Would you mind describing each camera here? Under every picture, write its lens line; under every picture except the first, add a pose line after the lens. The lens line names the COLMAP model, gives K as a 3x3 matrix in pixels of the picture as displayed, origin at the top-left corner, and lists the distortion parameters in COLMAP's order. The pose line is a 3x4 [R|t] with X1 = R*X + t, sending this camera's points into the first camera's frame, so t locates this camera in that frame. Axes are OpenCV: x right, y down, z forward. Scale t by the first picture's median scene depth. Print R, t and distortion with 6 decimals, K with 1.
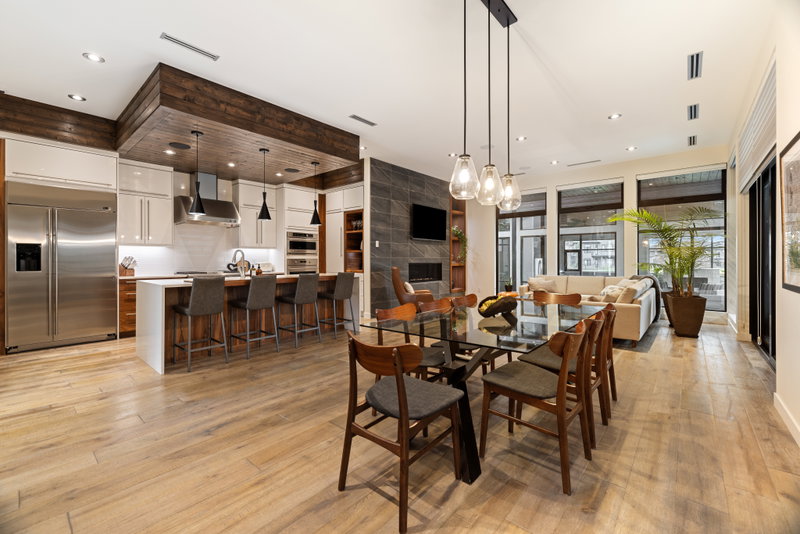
lens RADIAL K [[335.8, 0, 393.1], [0, 335.8, 259.5], [0, 0, 1]] dist [-0.000710, -0.001084]
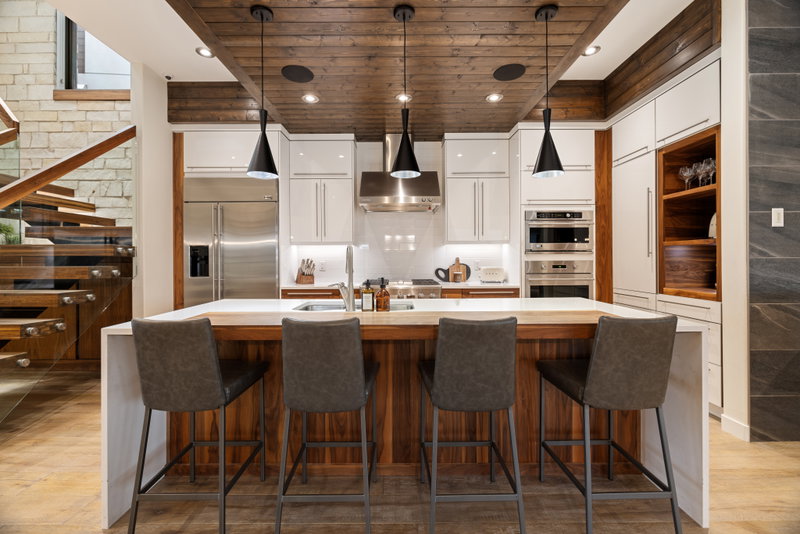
lens RADIAL K [[335.8, 0, 398.4], [0, 335.8, 259.0], [0, 0, 1]] dist [-0.000710, -0.001084]
pose [[0.661199, 0.001140, -0.750209, -0.046498], [0.004511, 0.999975, 0.005496, -0.009234], [0.750197, -0.007018, 0.661178, 0.503024]]
